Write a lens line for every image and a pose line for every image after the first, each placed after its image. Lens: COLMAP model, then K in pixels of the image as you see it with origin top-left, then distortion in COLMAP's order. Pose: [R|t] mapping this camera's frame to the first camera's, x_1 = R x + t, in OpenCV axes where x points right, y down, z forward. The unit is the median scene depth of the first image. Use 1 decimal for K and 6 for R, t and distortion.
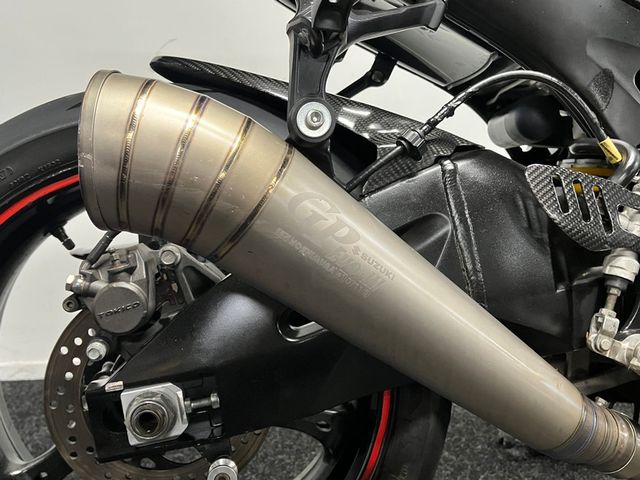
lens RADIAL K [[562.8, 0, 305.3], [0, 562.8, 239.3], [0, 0, 1]] dist [0.037315, 0.003633]
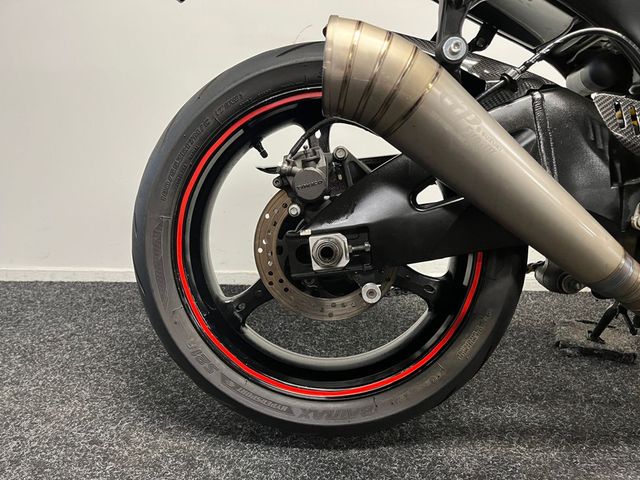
lens RADIAL K [[484.5, 0, 320.0], [0, 484.5, 240.0], [0, 0, 1]] dist [0.086044, -0.107724]
pose [[0.990734, 0.048641, -0.126804, -0.114637], [-0.042430, 0.997785, 0.051226, 0.195038], [0.129015, -0.045371, 0.990604, -0.316783]]
